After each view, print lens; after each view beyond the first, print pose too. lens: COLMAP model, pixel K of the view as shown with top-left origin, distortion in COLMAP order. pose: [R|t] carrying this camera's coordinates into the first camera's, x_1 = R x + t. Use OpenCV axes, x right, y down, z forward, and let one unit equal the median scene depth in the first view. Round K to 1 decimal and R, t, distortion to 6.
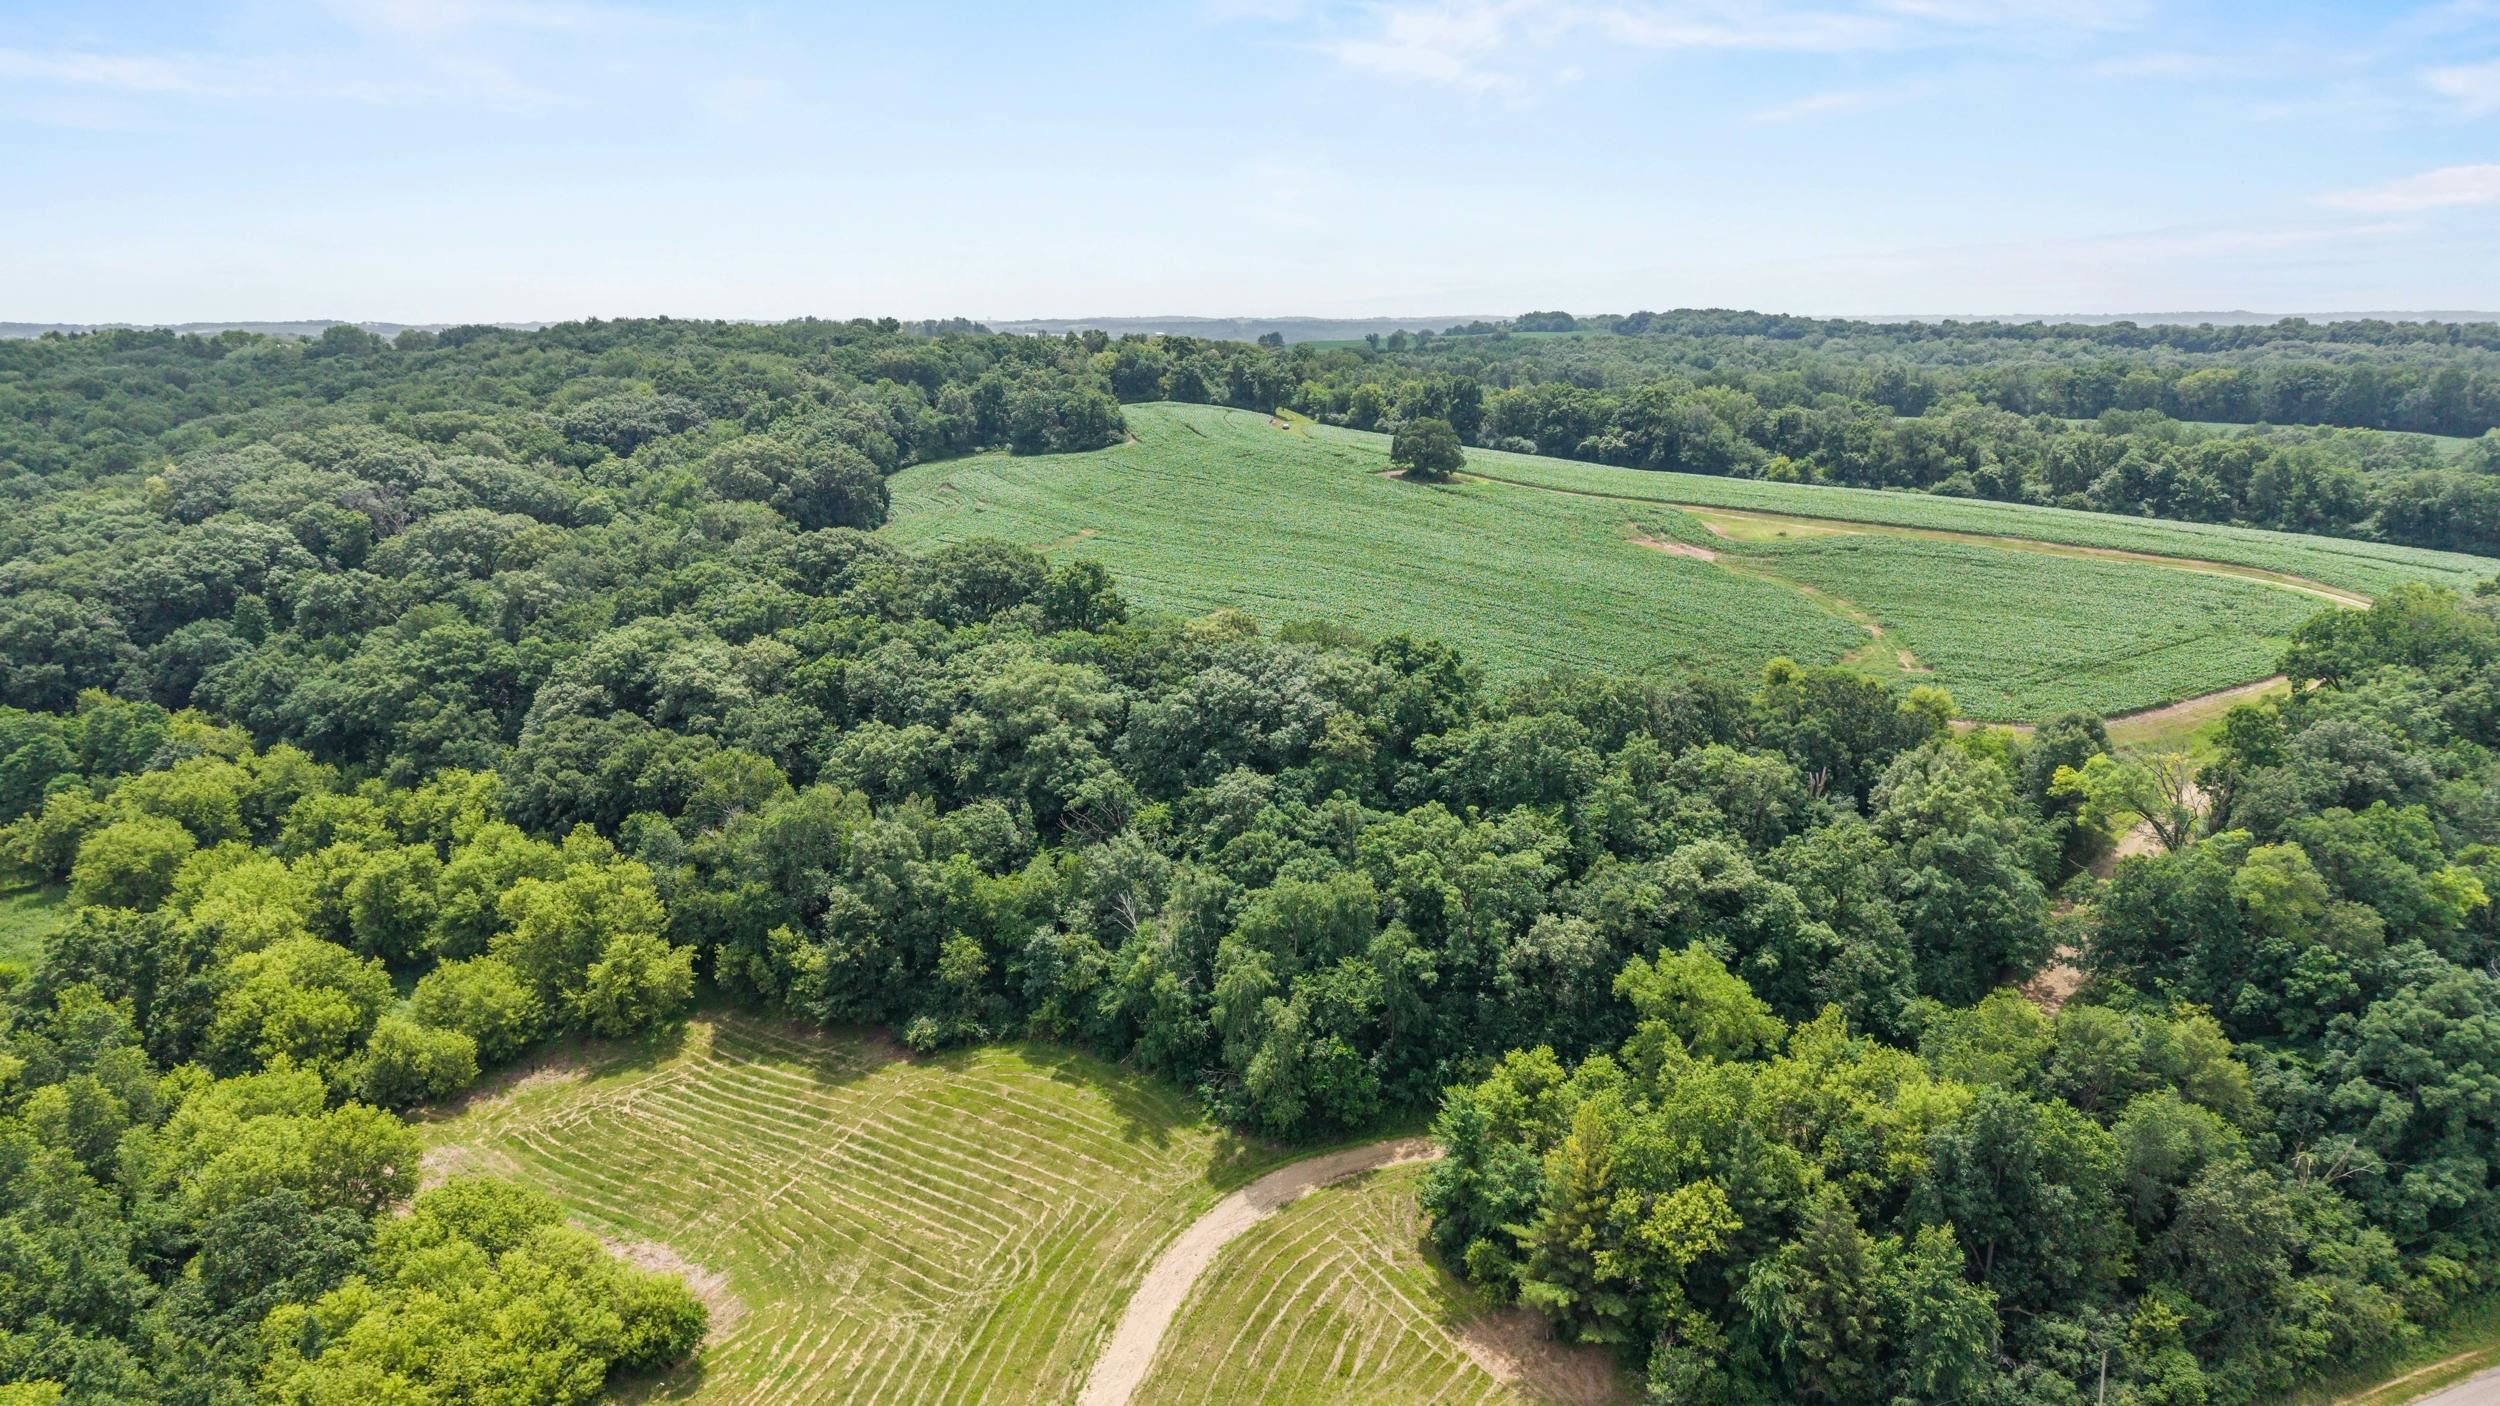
lens RADIAL K [[1666.4, 0, 1226.4], [0, 1666.4, 704.2], [0, 0, 1]] dist [0.035570, -0.036978]
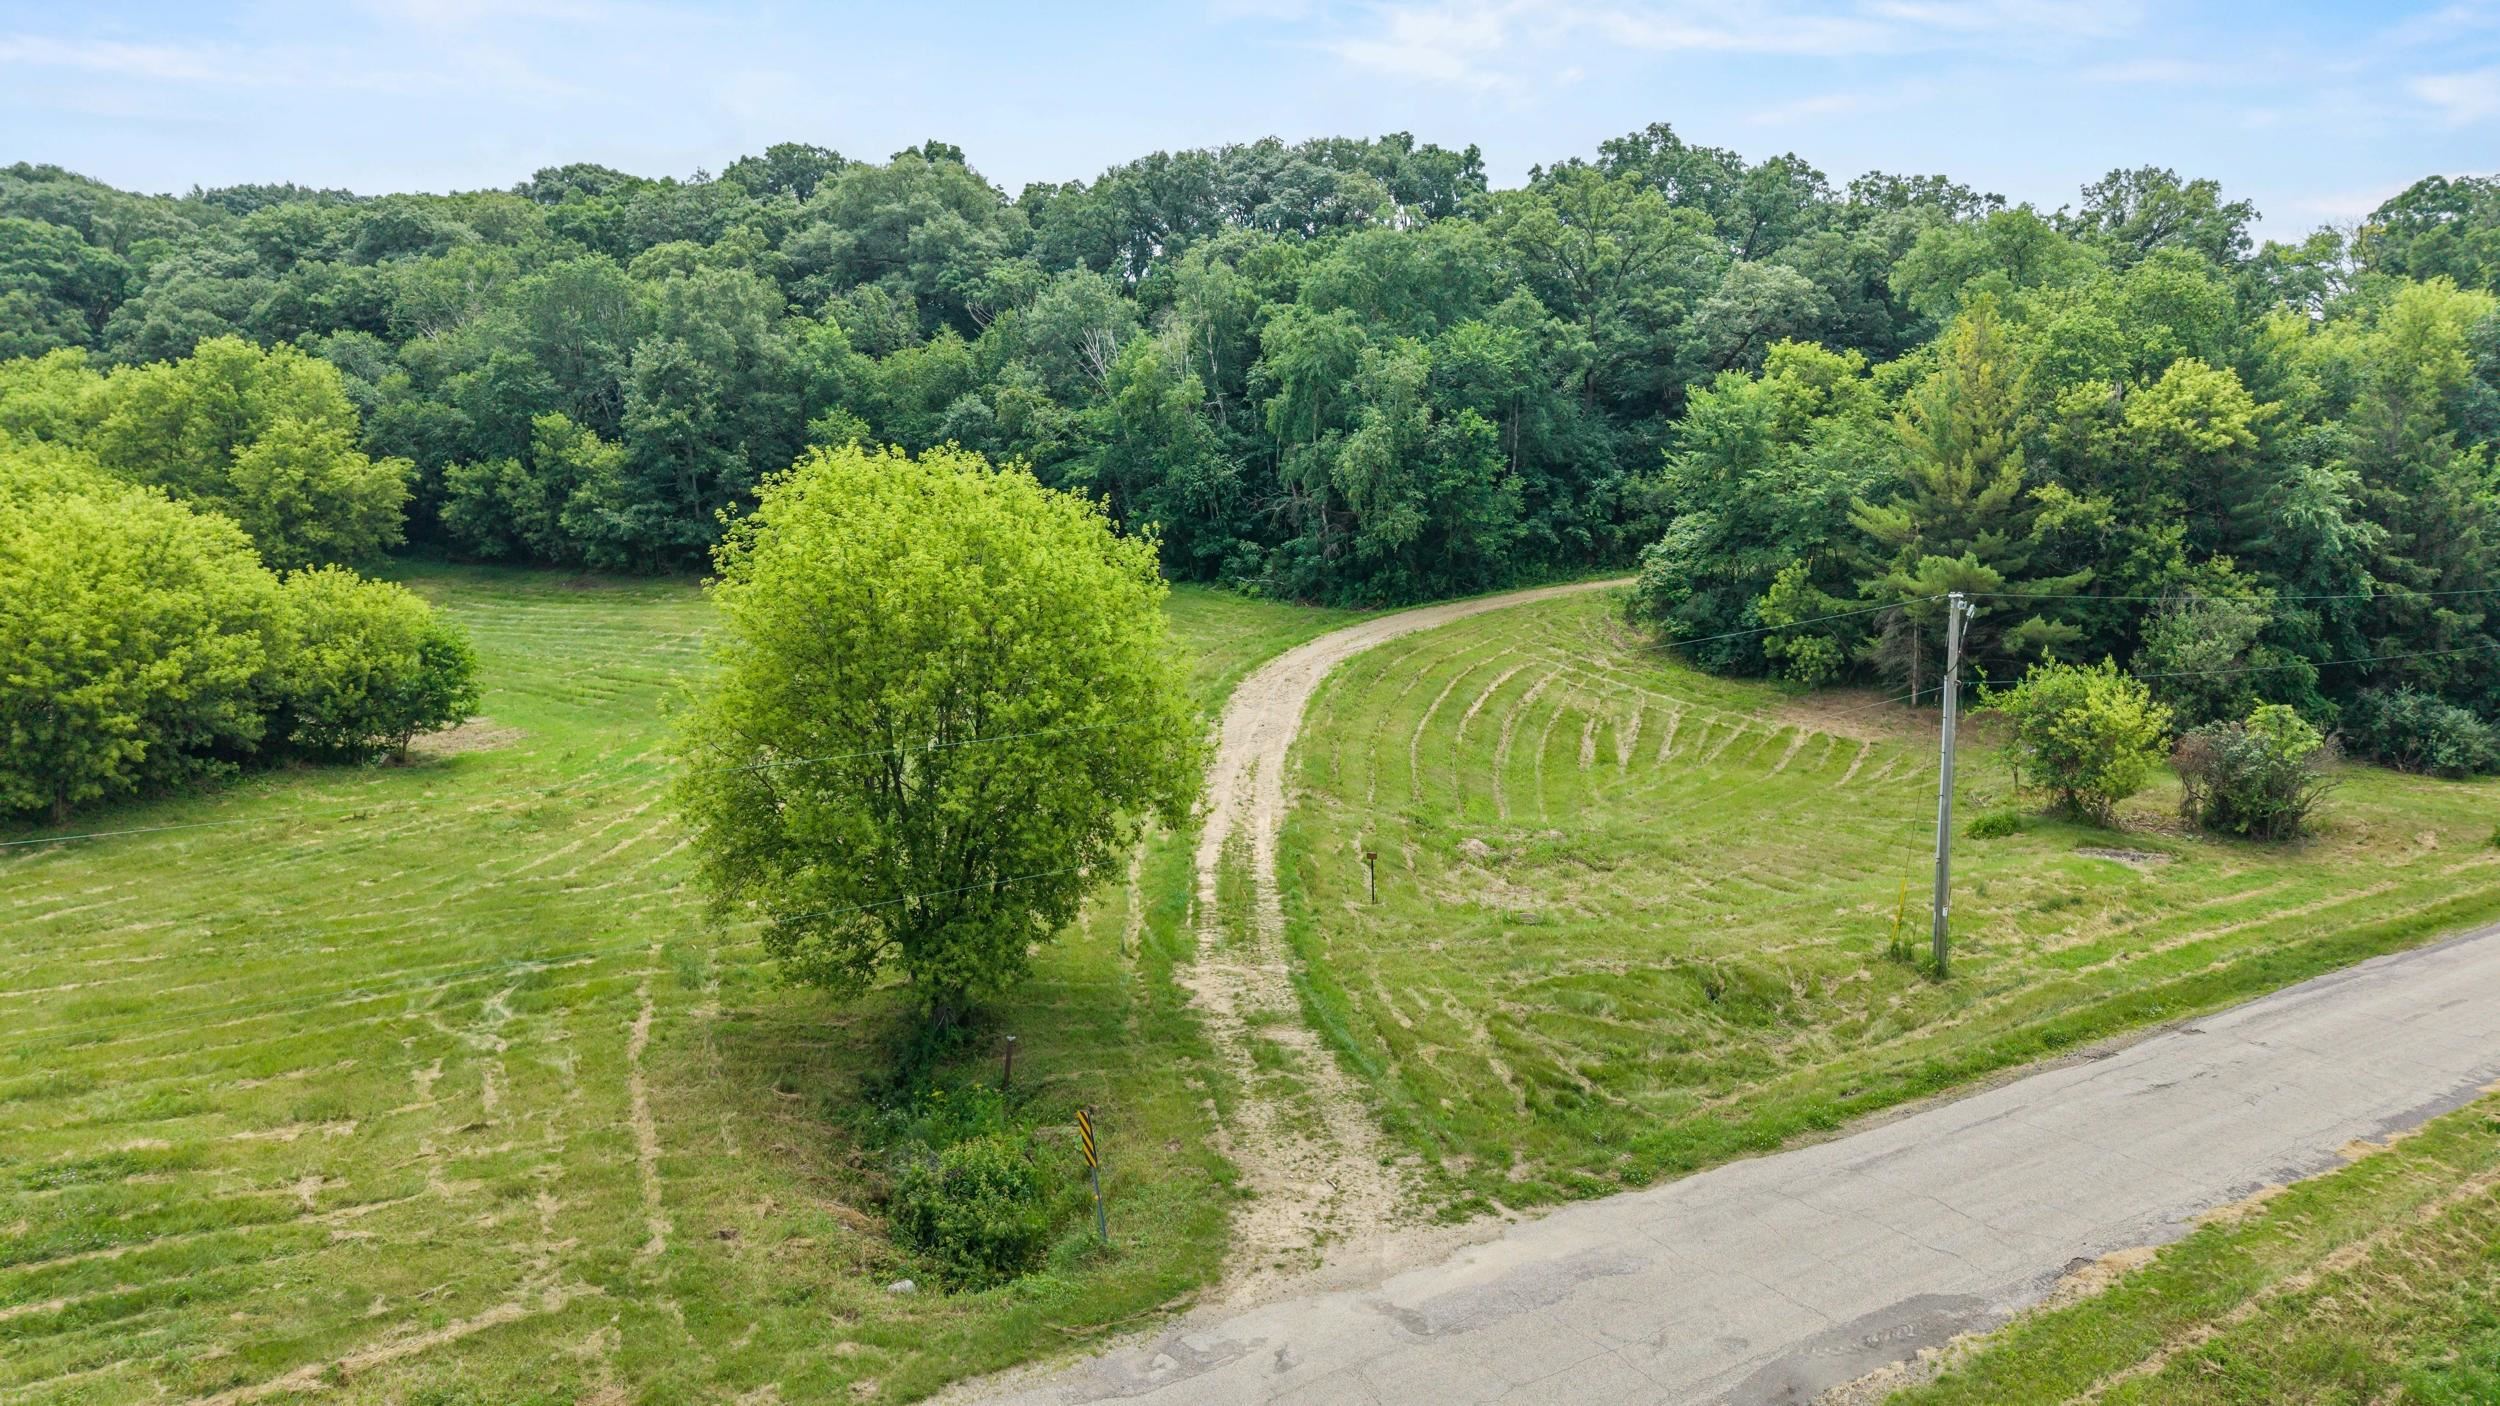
lens RADIAL K [[1666.4, 0, 1226.4], [0, 1666.4, 704.2], [0, 0, 1]] dist [0.035570, -0.036978]
pose [[0.984315, -0.010595, 0.176104, -0.124196], [0.023851, 0.997023, -0.073324, 0.307156], [-0.174803, 0.076375, 0.981637, 0.317679]]
